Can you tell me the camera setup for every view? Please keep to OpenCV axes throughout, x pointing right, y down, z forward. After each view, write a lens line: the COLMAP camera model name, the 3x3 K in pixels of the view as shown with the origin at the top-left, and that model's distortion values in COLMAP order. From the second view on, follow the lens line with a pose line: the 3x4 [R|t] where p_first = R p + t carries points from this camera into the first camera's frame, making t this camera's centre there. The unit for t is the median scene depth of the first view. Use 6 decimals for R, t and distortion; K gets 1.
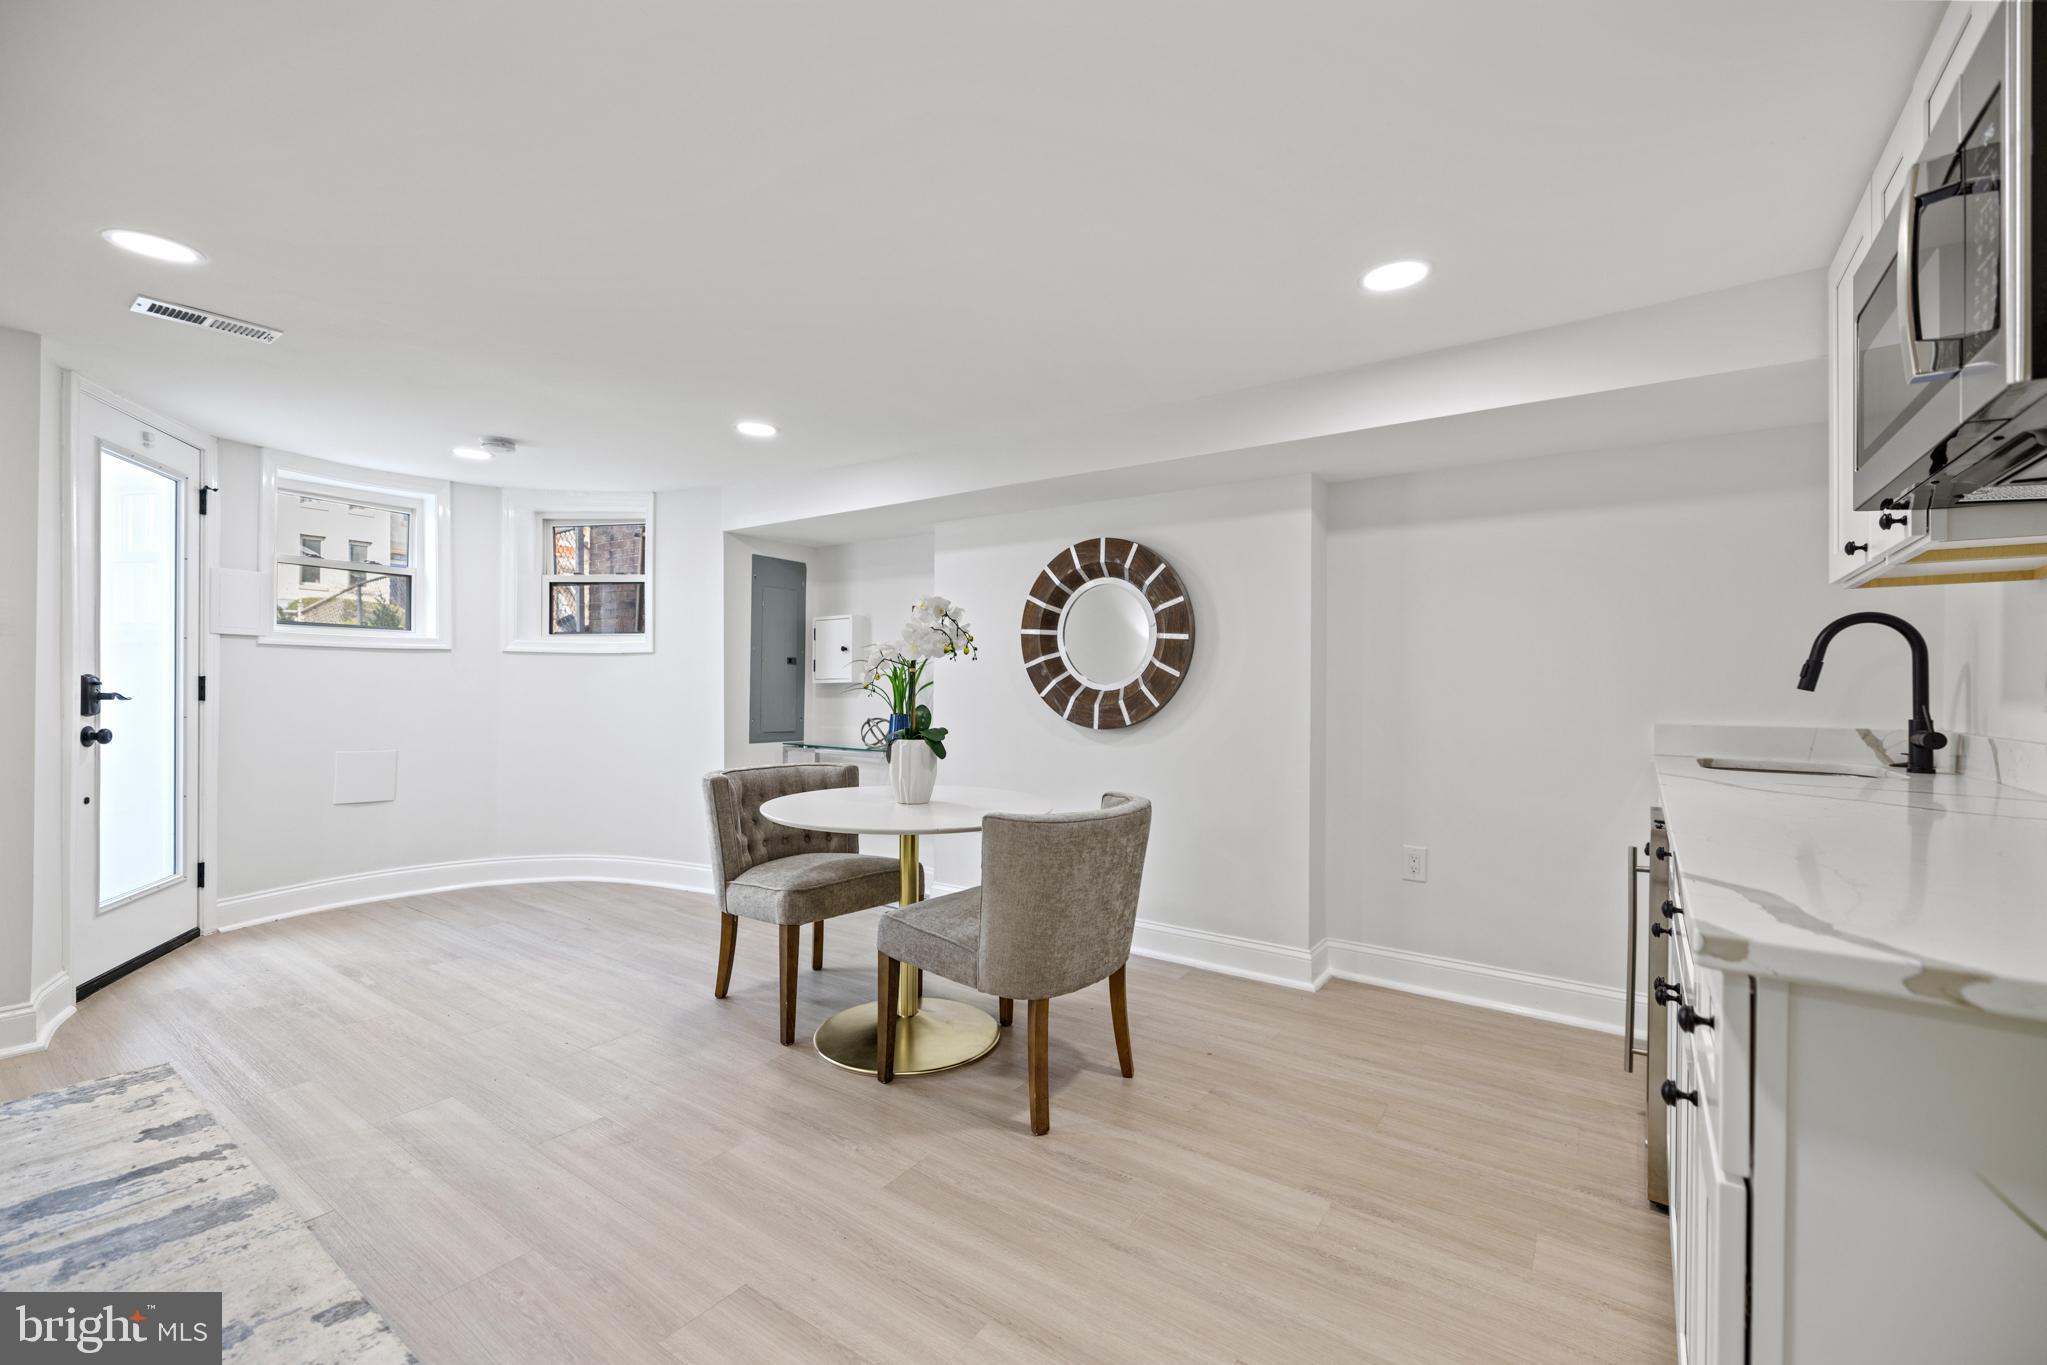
lens RADIAL K [[869.8, 0, 1032.0], [0, 869.8, 682.1], [0, 0, 1]] dist [-0.008944, 0.001016]
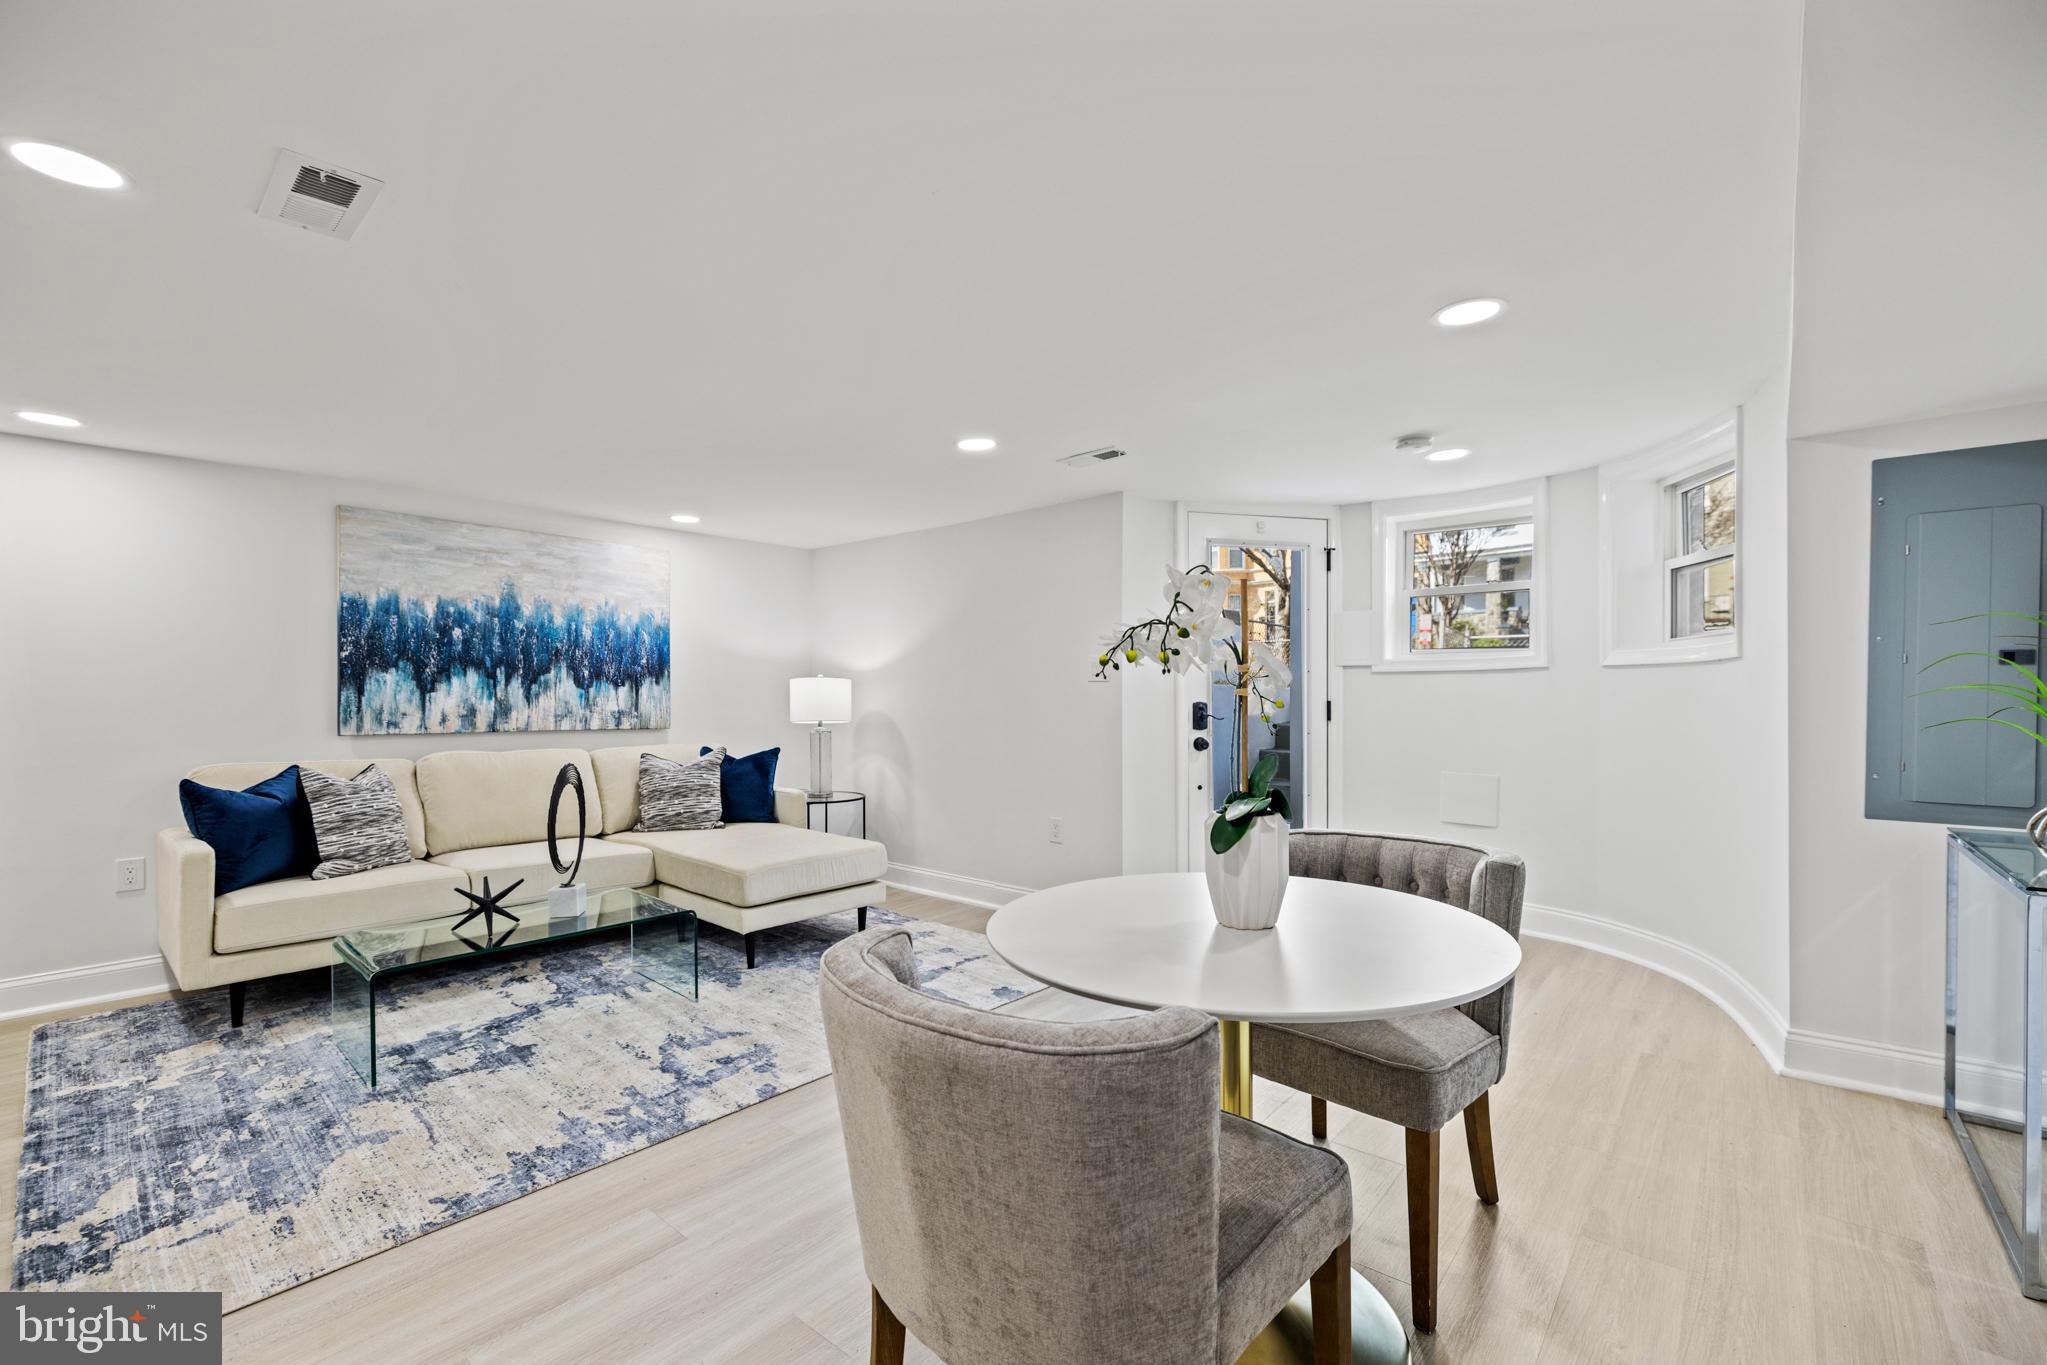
lens RADIAL K [[869.8, 0, 1009.1], [0, 869.8, 690.5], [0, 0, 1]] dist [-0.008944, 0.001016]
pose [[-0.120221, -0.015372, -0.992628, 0.382643], [0.013038, 0.999769, -0.017061, -0.006964], [0.992662, -0.014993, -0.119993, 0.779323]]
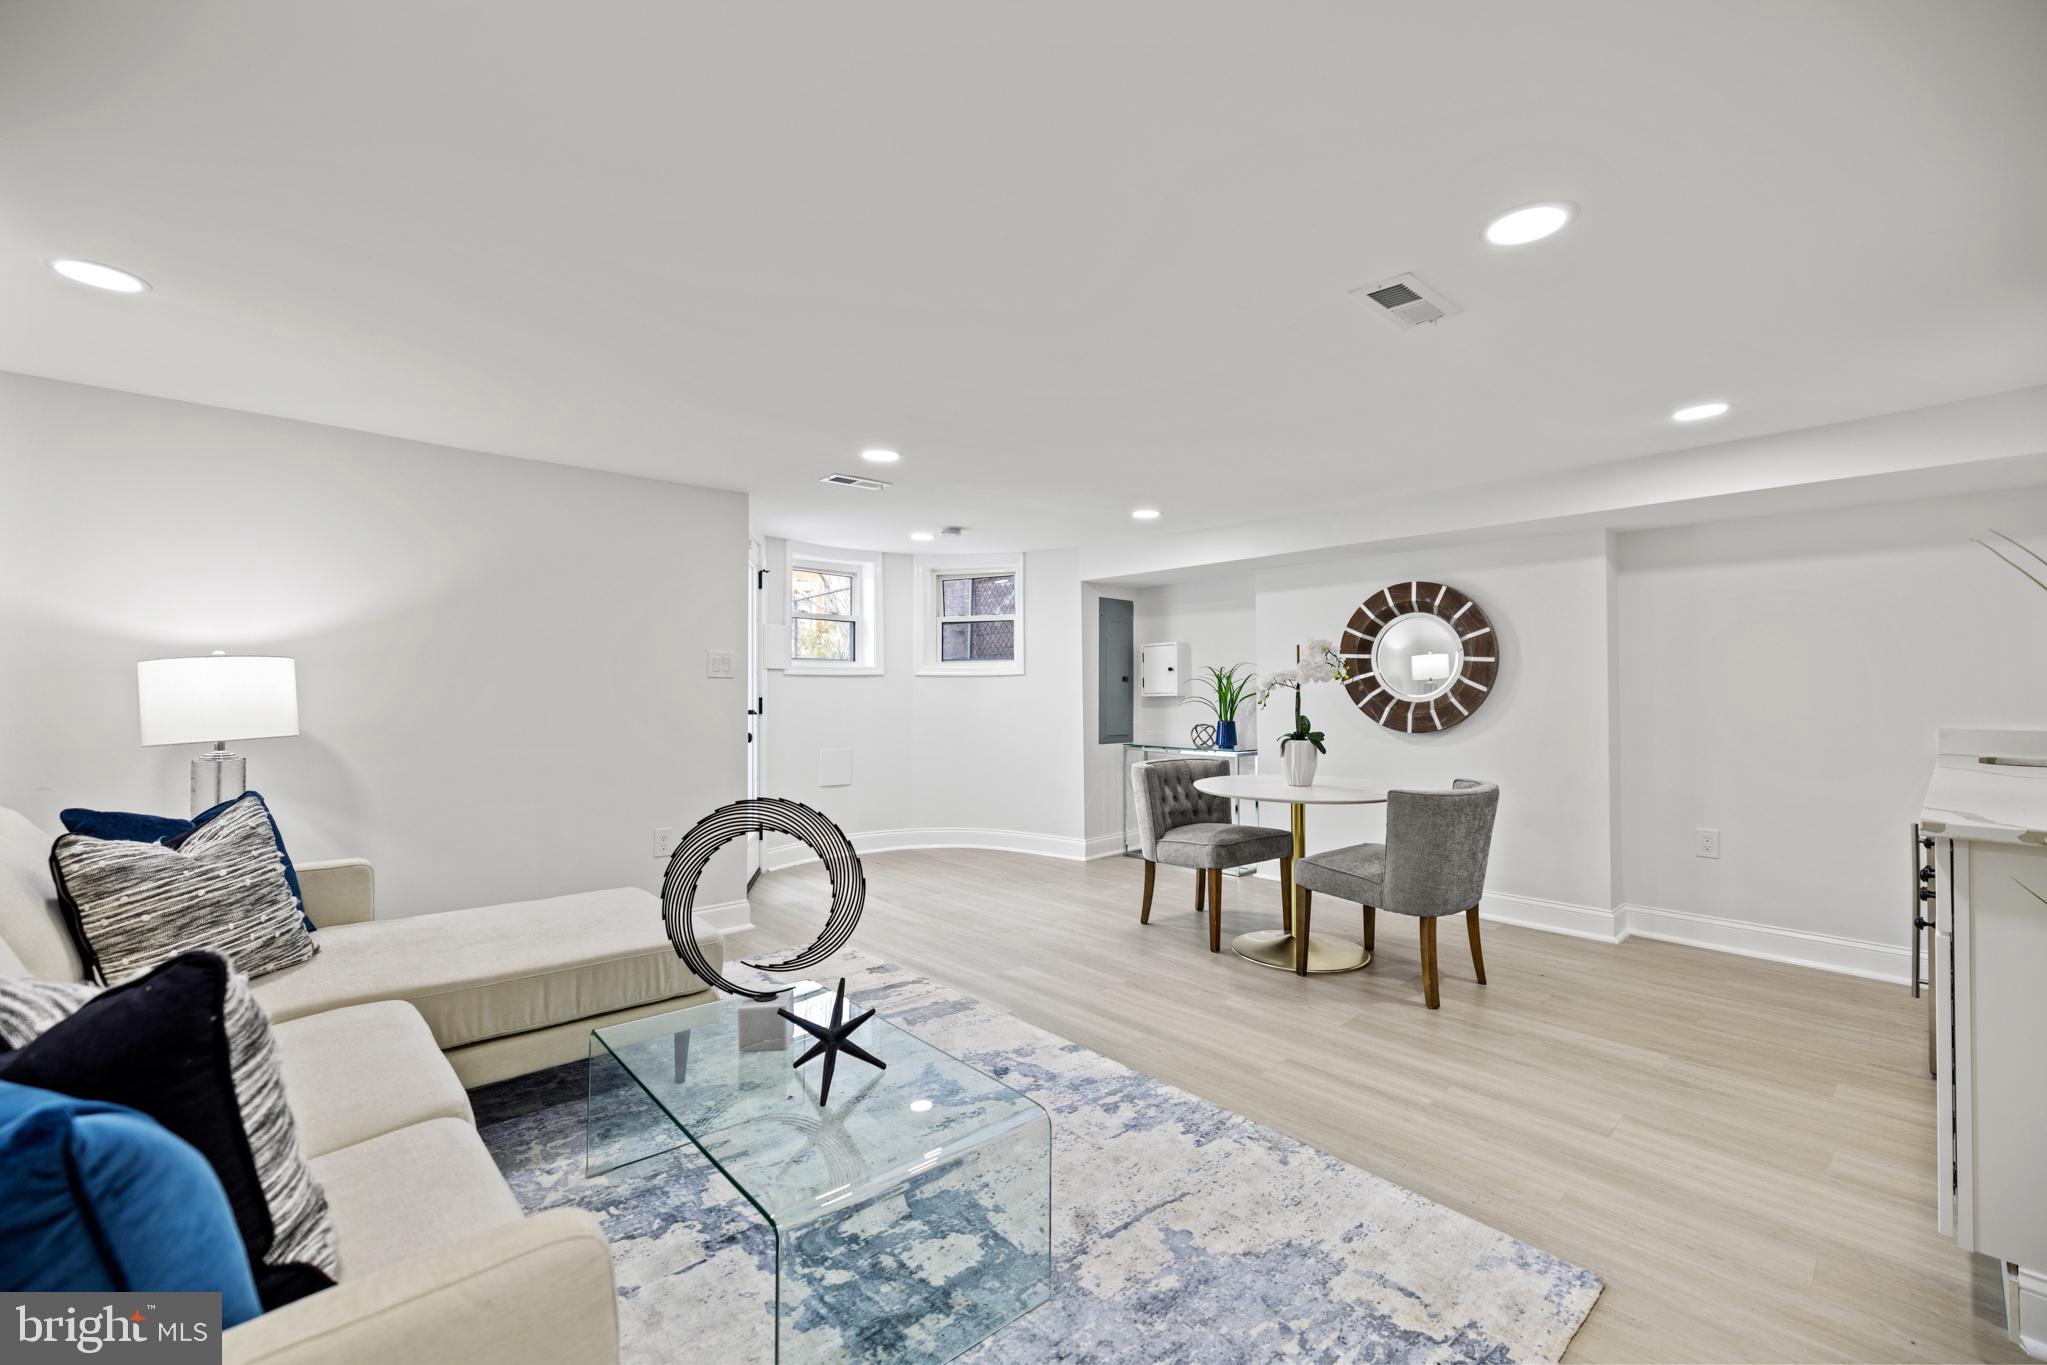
lens RADIAL K [[869.8, 0, 1000.8], [0, 869.8, 673.8], [0, 0, 1]] dist [-0.008944, 0.001016]
pose [[0.974215, -0.014412, -0.225159, -0.253648], [0.011192, 0.999816, -0.015570, -0.021505], [0.225342, 0.012649, 0.974198, -0.417344]]
